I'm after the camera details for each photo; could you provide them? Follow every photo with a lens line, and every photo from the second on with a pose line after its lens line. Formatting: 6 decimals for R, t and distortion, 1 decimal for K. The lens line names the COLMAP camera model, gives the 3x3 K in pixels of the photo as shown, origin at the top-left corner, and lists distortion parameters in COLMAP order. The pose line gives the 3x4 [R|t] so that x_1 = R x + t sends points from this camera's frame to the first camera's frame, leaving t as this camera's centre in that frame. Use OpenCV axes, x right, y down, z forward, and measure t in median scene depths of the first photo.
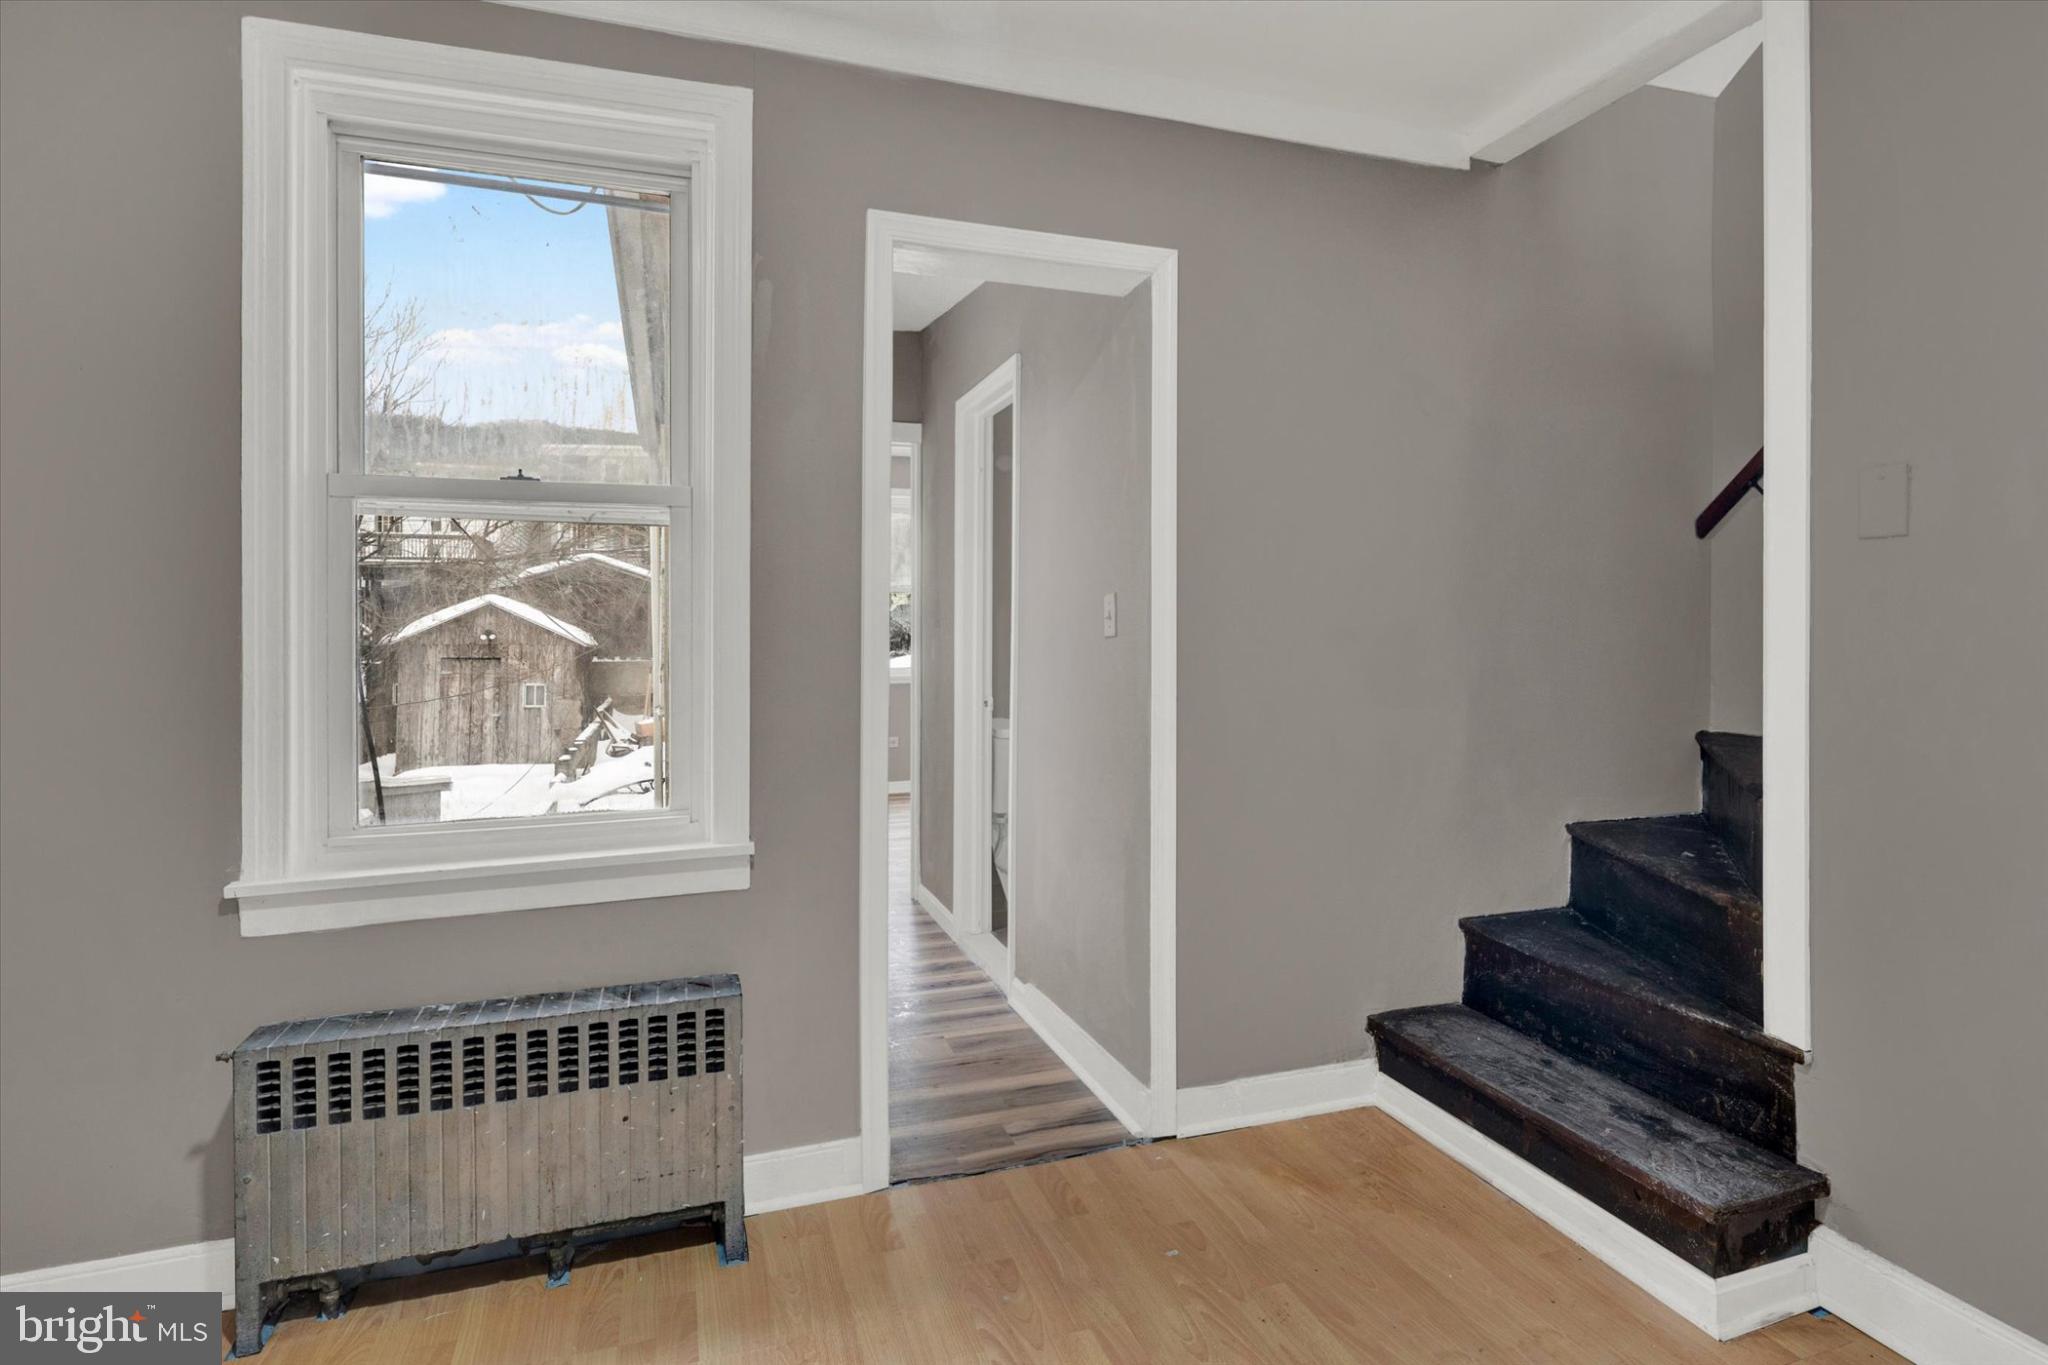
lens RADIAL K [[996.6, 0, 1019.4], [0, 996.6, 675.0], [0, 0, 1]] dist [0.000777, -0.000464]
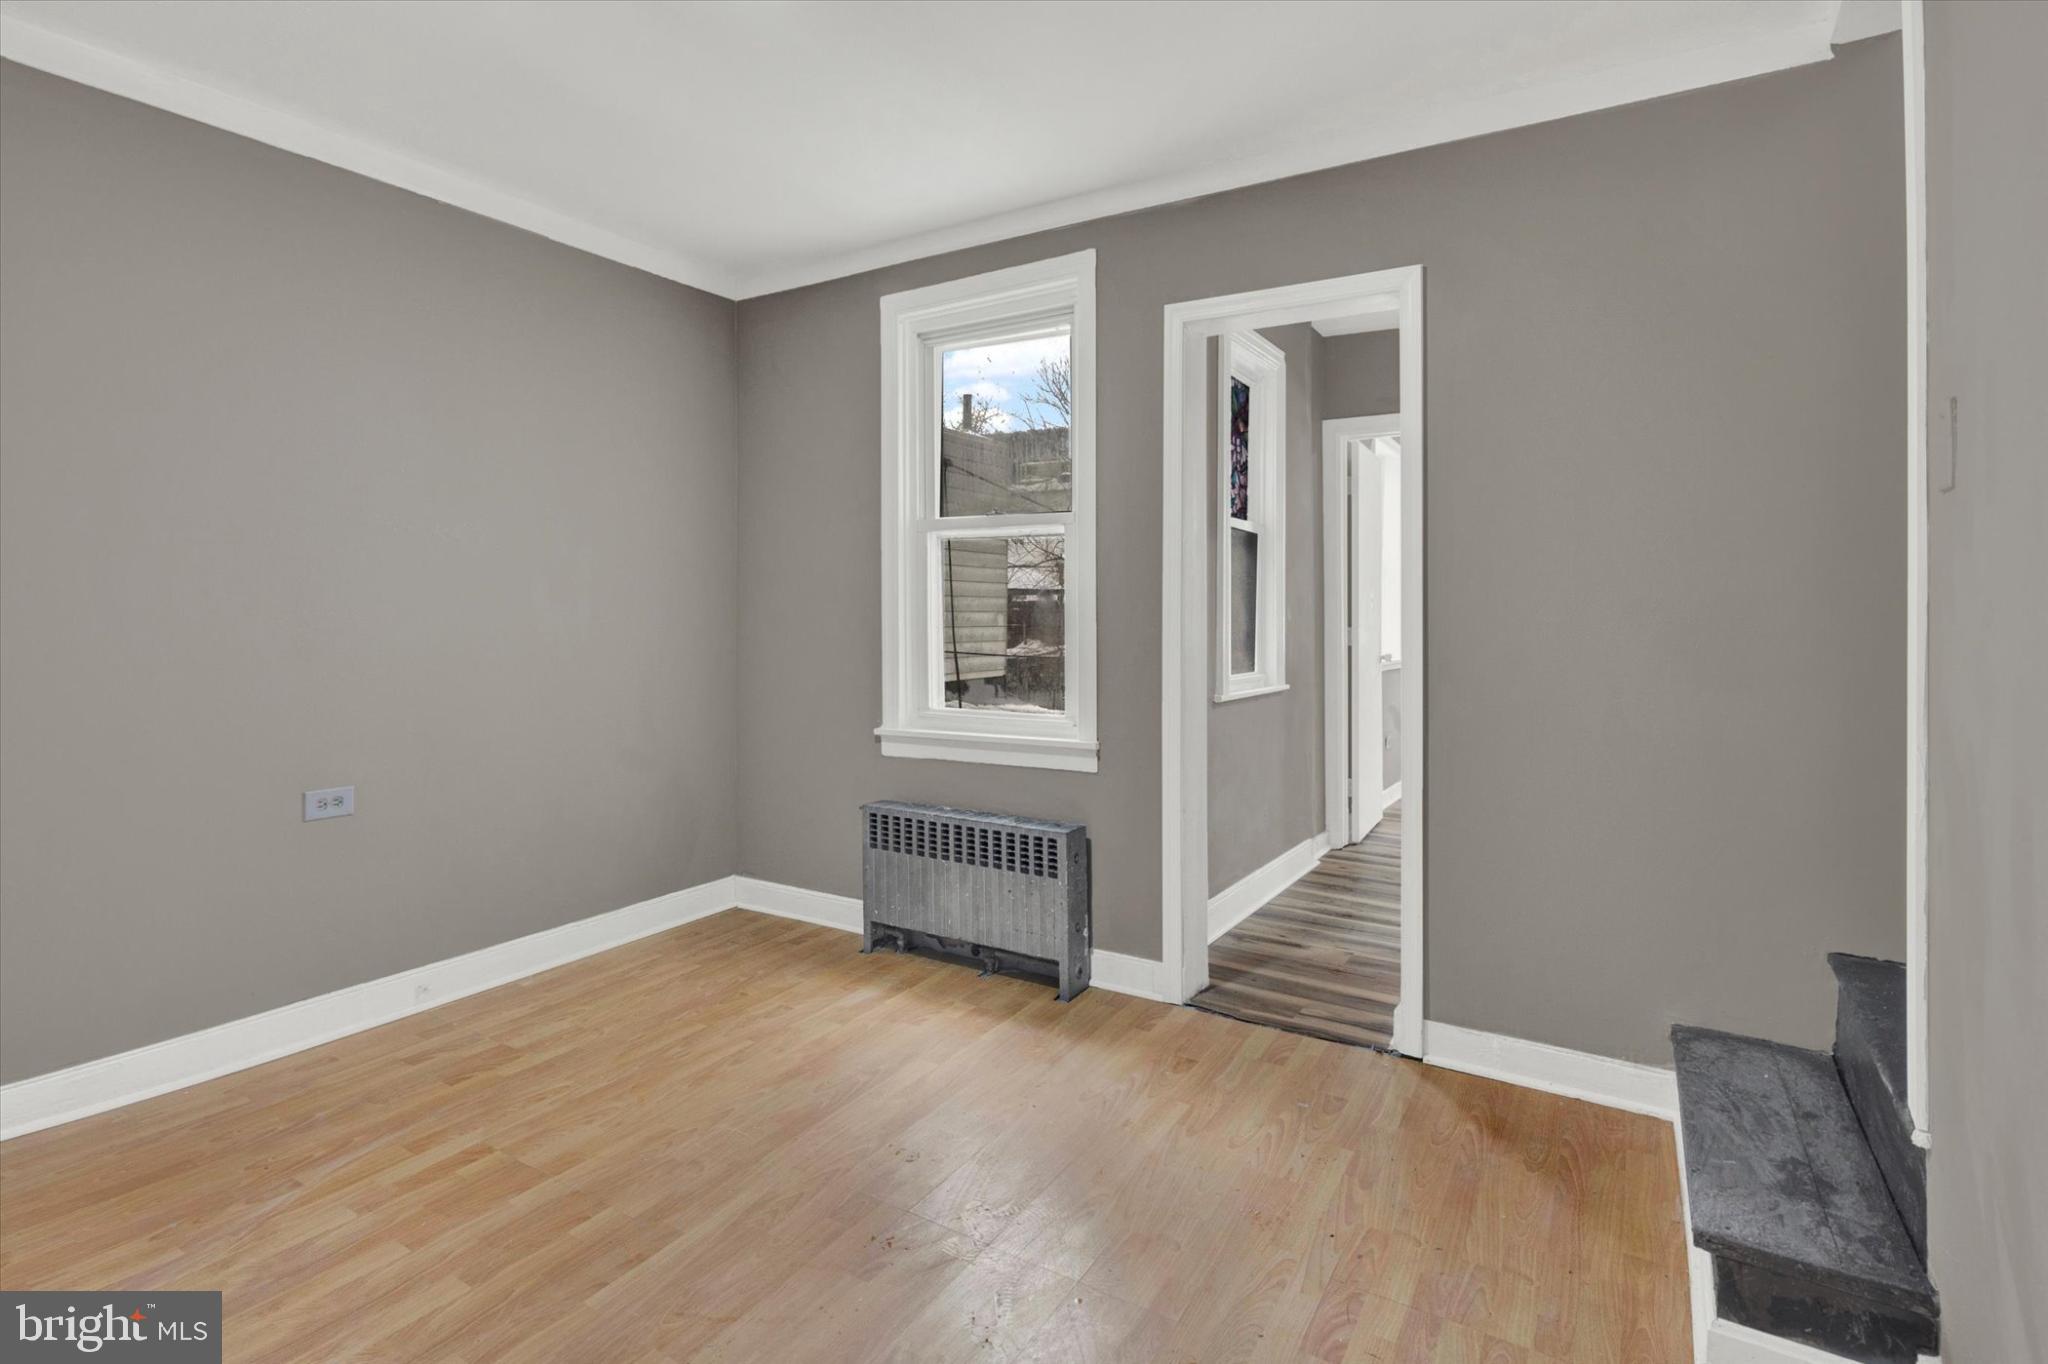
lens RADIAL K [[1007.2, 0, 1027.0], [0, 1007.2, 672.3], [0, 0, 1]] dist [0.000327, -0.000598]
pose [[0.641839, 0.056559, -0.764751, 0.888935], [-0.037616, 0.998398, 0.042268, 0.000973], [0.765916, 0.001637, 0.642938, -0.074074]]
